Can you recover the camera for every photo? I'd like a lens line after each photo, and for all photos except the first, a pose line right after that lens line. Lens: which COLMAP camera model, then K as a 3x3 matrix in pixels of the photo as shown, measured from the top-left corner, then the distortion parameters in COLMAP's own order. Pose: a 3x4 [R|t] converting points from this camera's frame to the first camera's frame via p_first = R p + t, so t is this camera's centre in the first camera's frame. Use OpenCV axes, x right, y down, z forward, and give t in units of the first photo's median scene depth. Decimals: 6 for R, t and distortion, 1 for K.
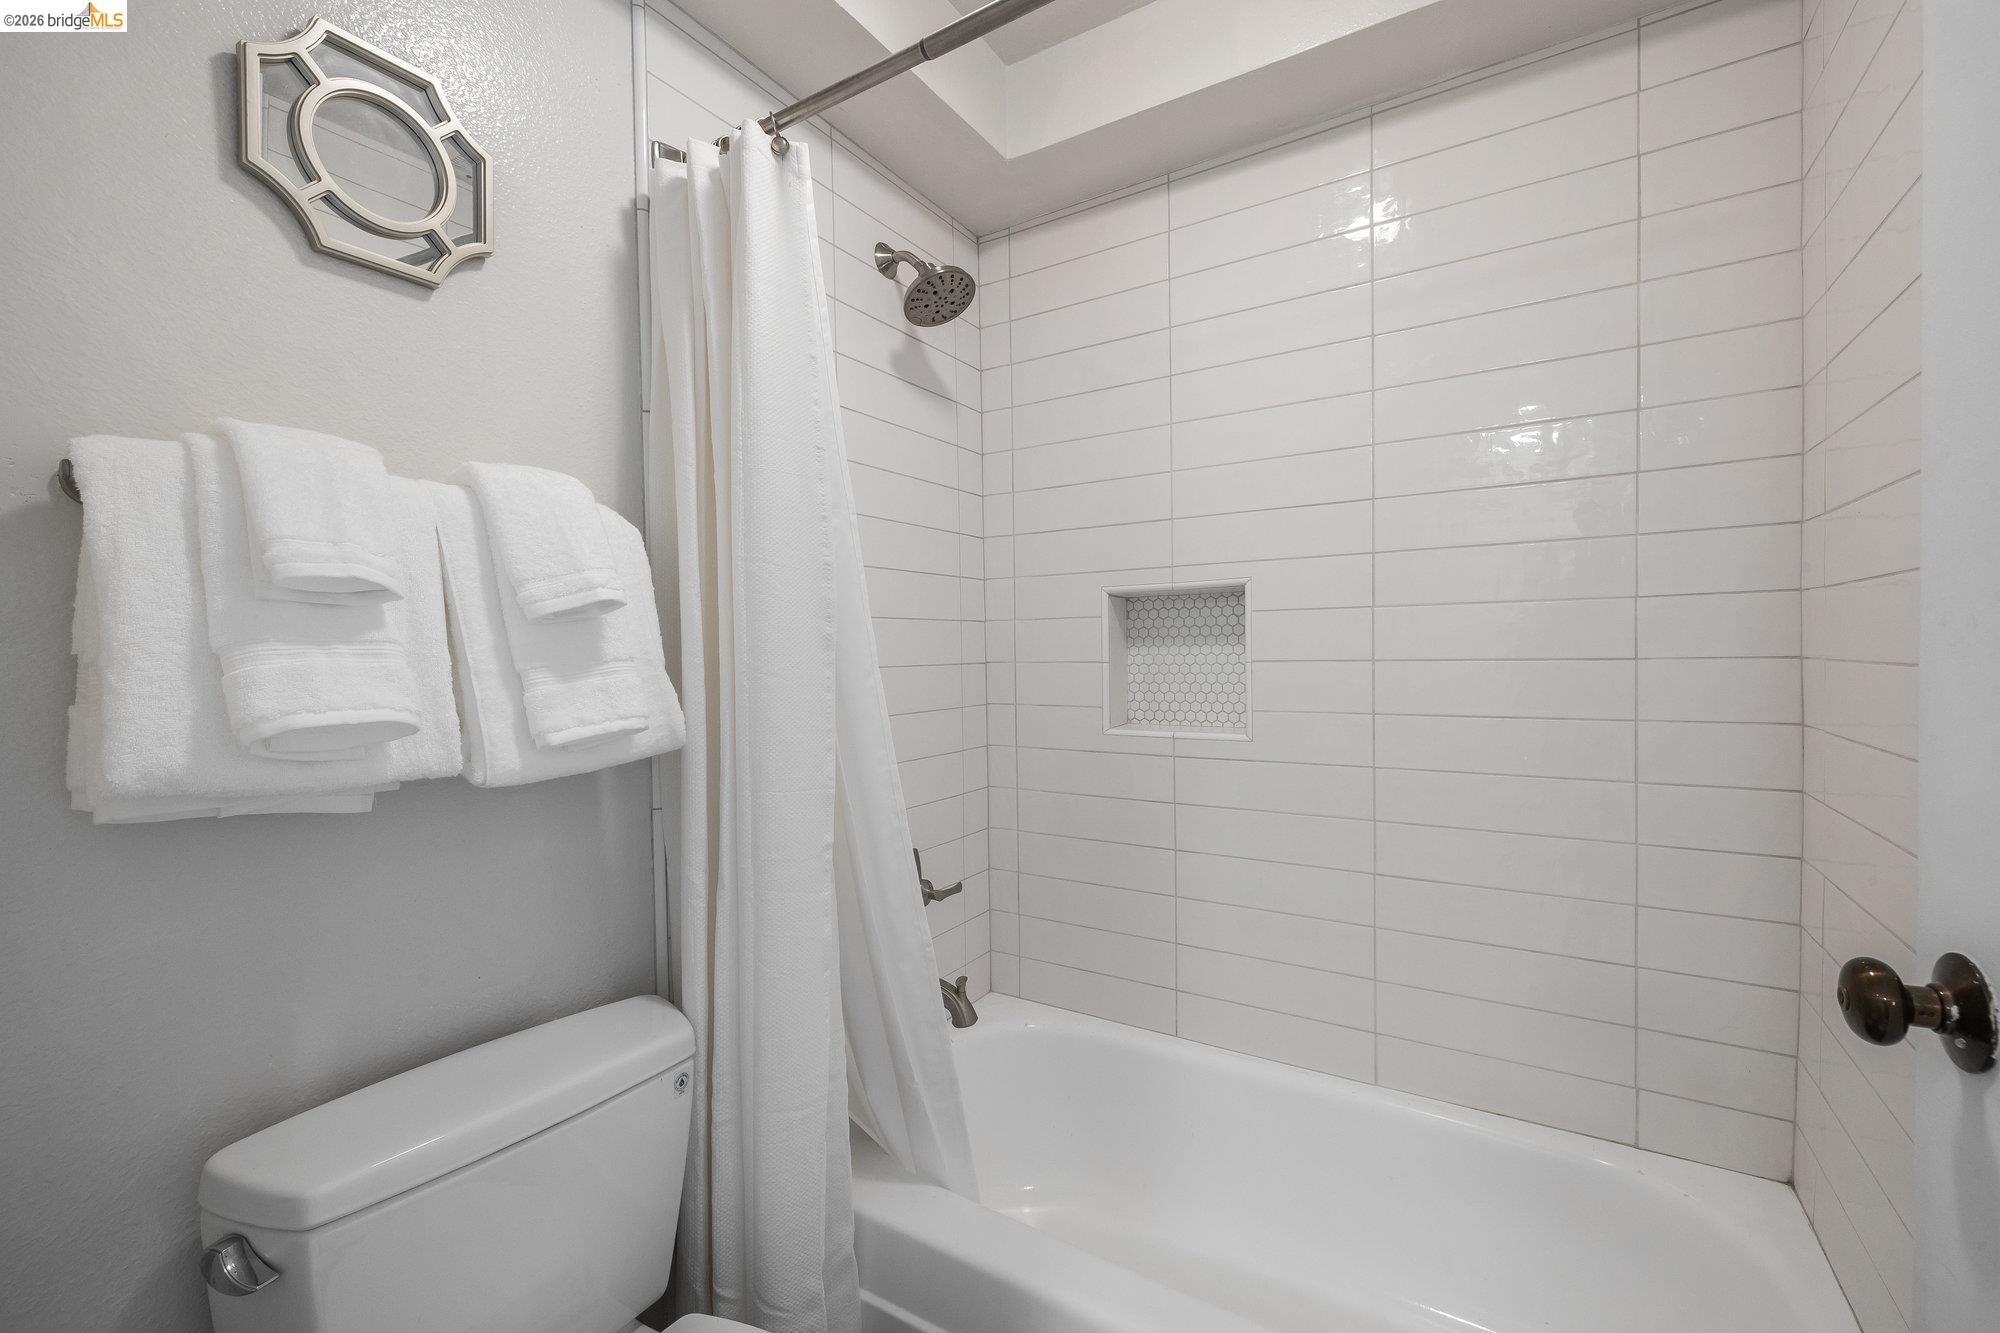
lens RADIAL K [[849.8, 0, 997.9], [0, 849.8, 665.7], [0, 0, 1]] dist [-0.001748, 0.000653]
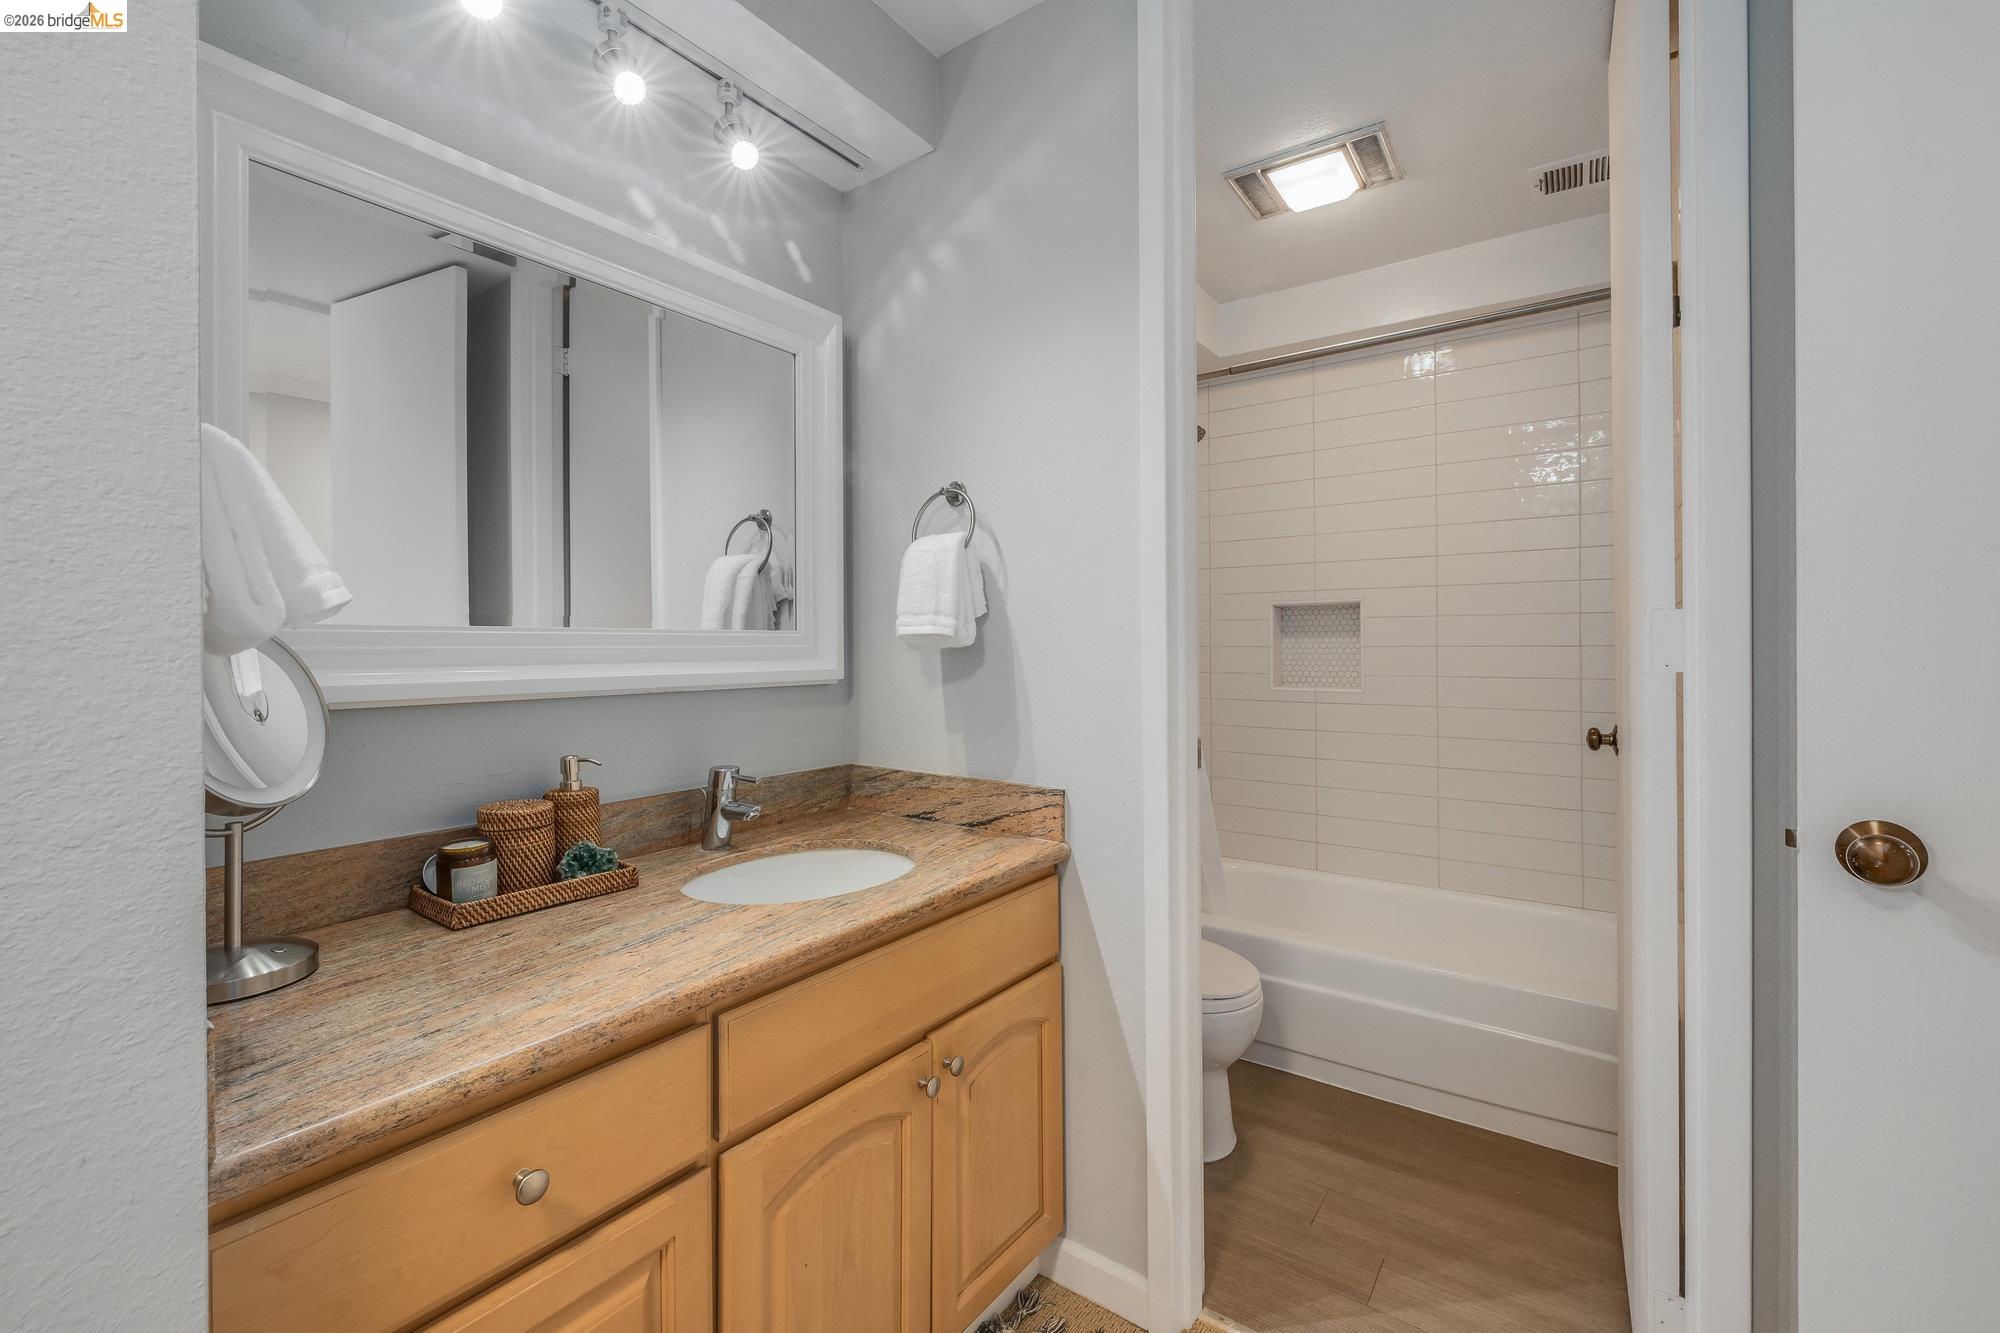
lens RADIAL K [[849.8, 0, 992.4], [0, 849.8, 639.0], [0, 0, 1]] dist [-0.001748, 0.000653]
pose [[0.998007, 0.010141, -0.062281, -0.322593], [-0.011863, 0.999556, -0.027339, 0.033619], [0.061976, 0.028023, 0.997684, -0.712535]]
